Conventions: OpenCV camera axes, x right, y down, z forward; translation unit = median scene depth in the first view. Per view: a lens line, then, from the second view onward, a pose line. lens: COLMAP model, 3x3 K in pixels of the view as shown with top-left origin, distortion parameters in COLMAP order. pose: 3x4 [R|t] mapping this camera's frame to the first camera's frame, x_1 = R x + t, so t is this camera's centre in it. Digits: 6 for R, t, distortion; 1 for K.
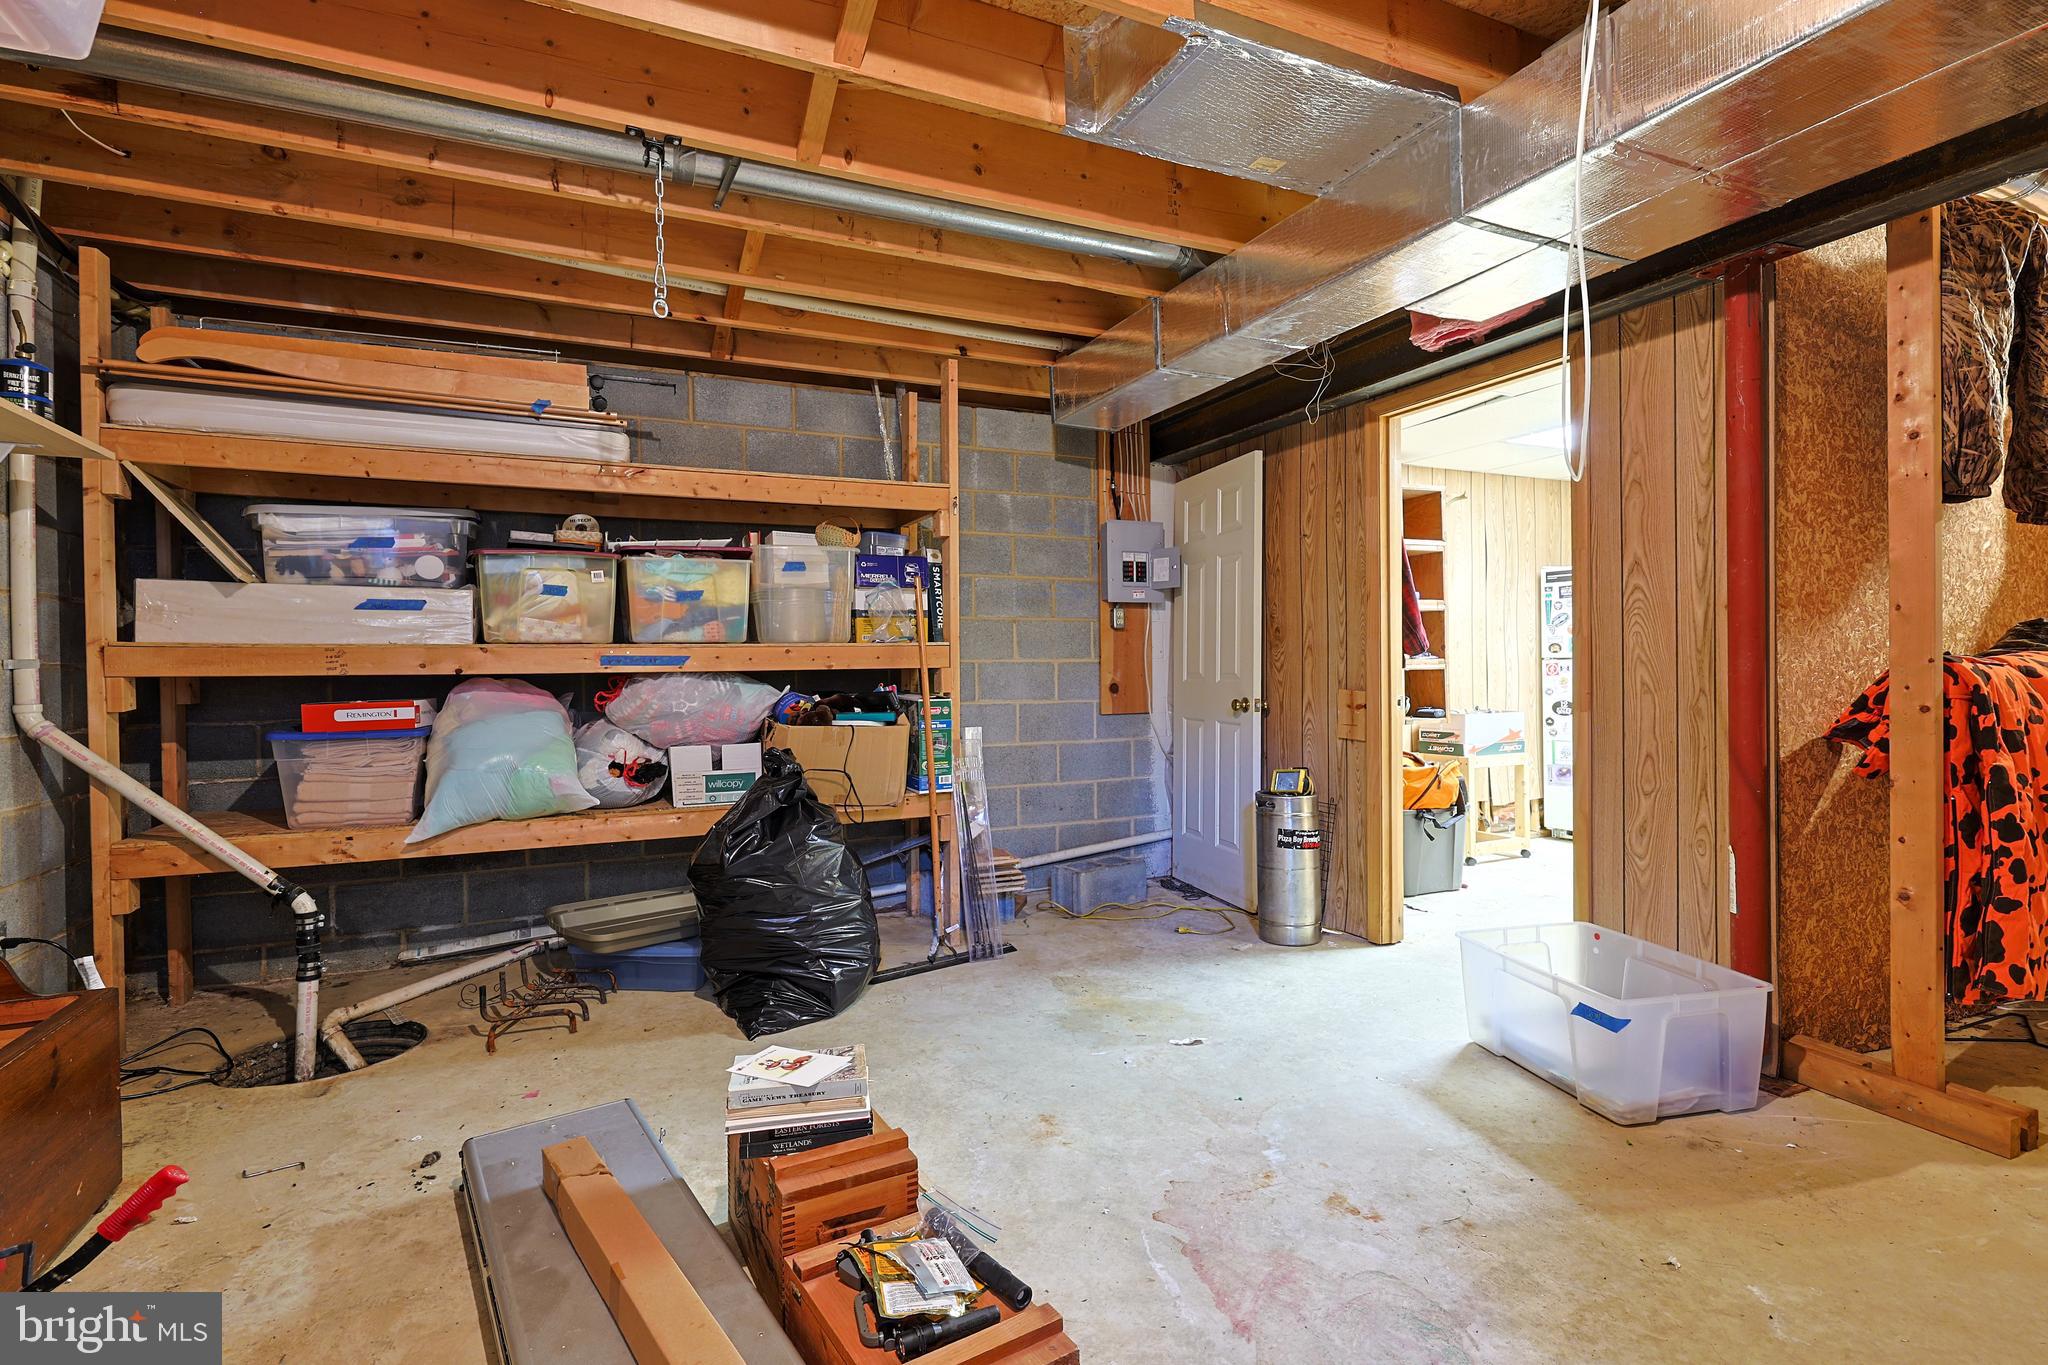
lens RADIAL K [[906.0, 0, 1010.6], [0, 906.0, 673.5], [0, 0, 1]] dist [-0.001034, 0.001315]
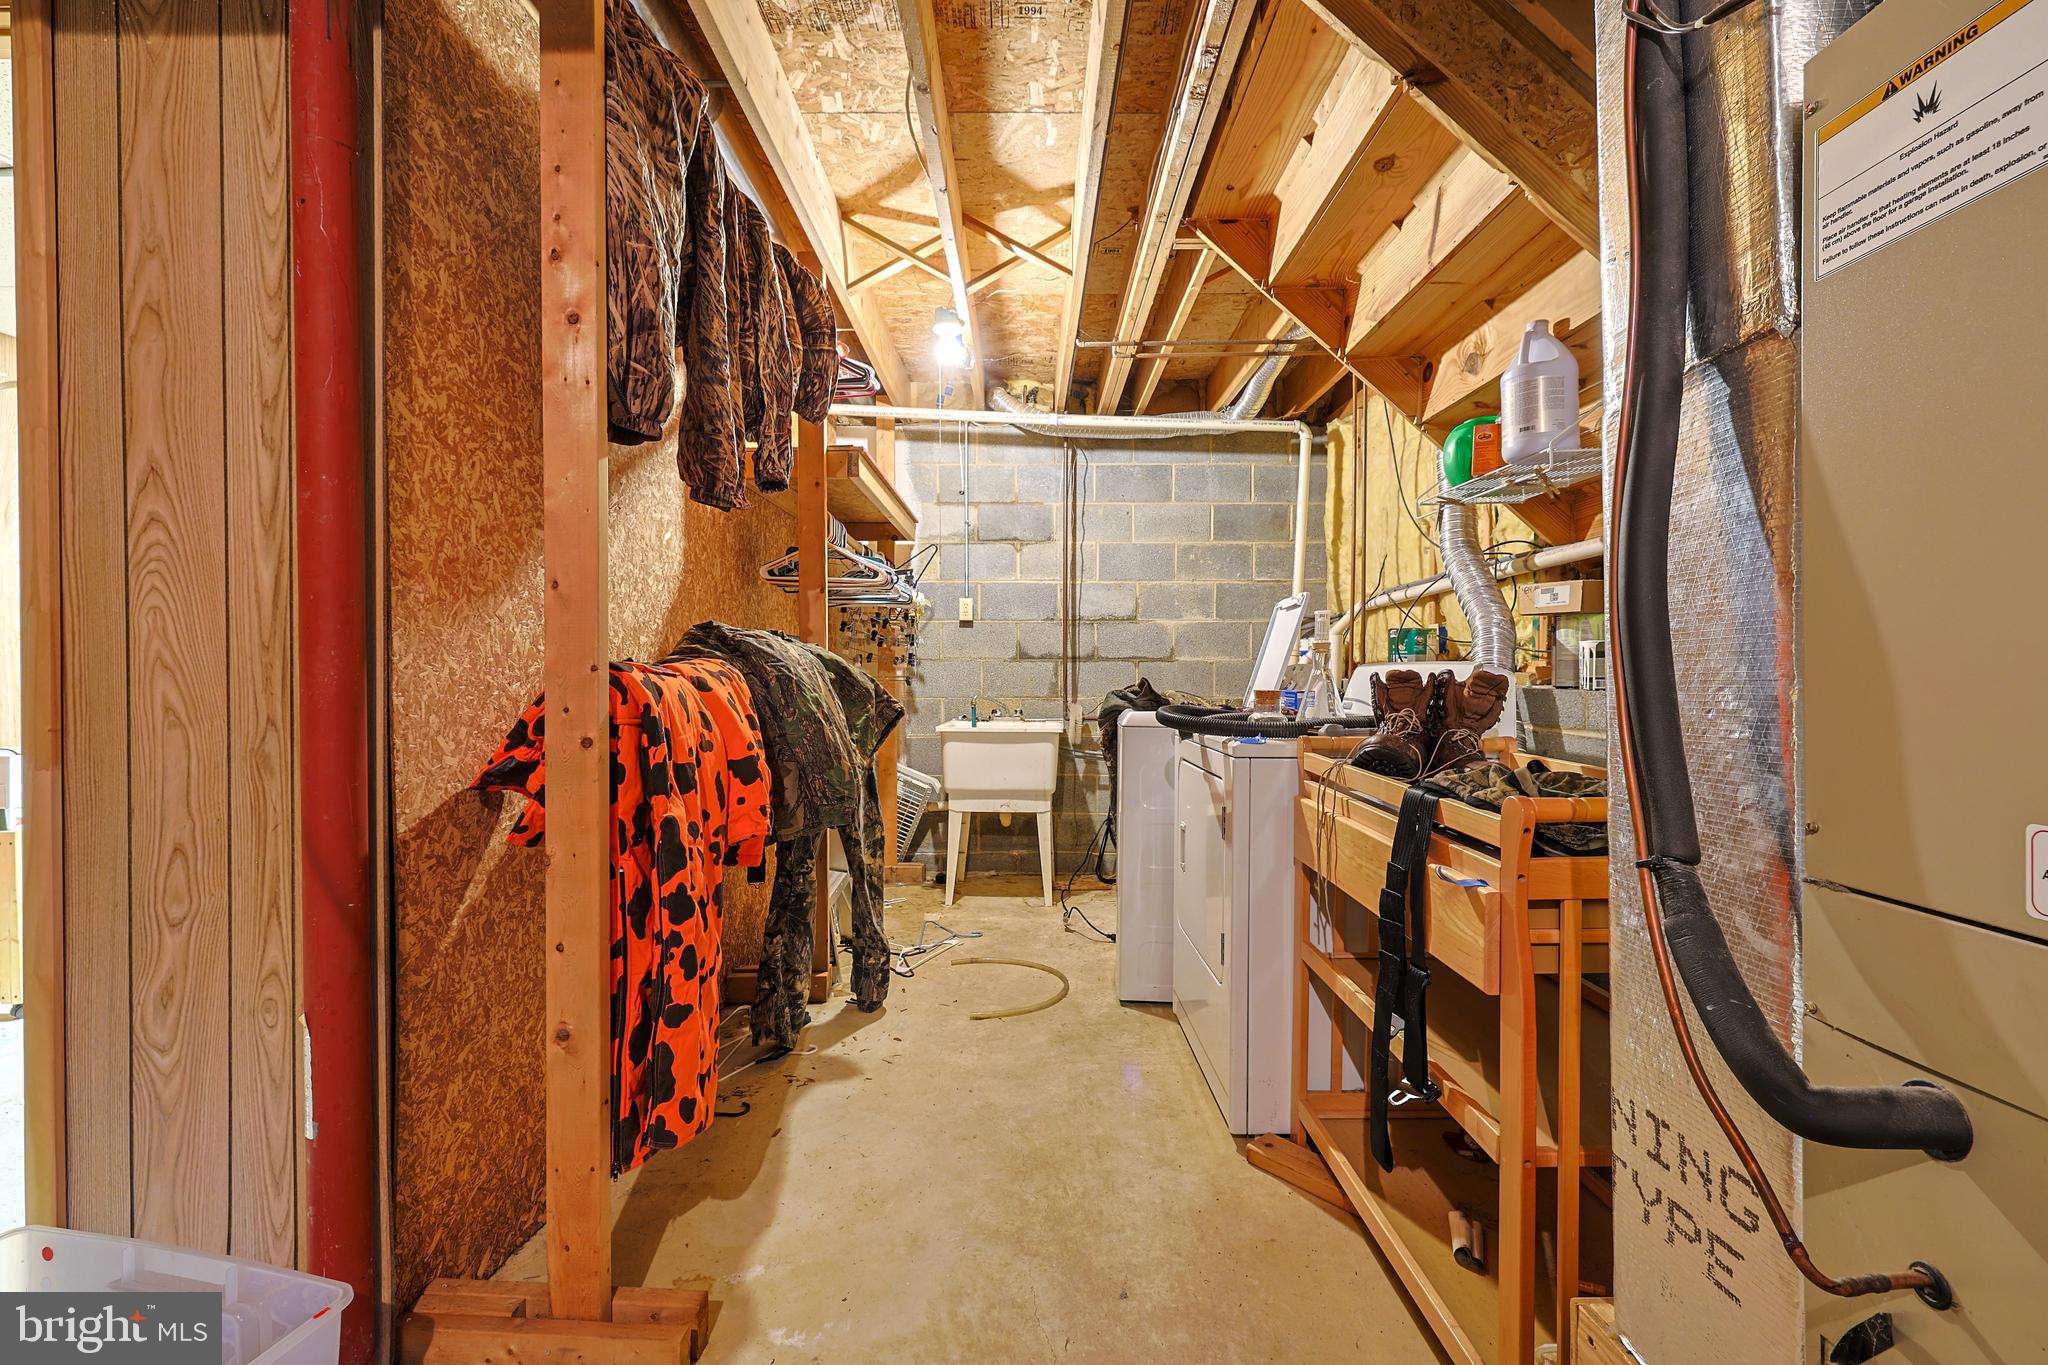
lens RADIAL K [[906.0, 0, 1024.3], [0, 906.0, 674.7], [0, 0, 1]] dist [-0.001034, 0.001315]
pose [[0.380005, 0.004526, 0.924973, 0.459913], [0.002385, 0.999980, -0.005873, -0.004388], [-0.924981, 0.004438, 0.379986, 0.403654]]
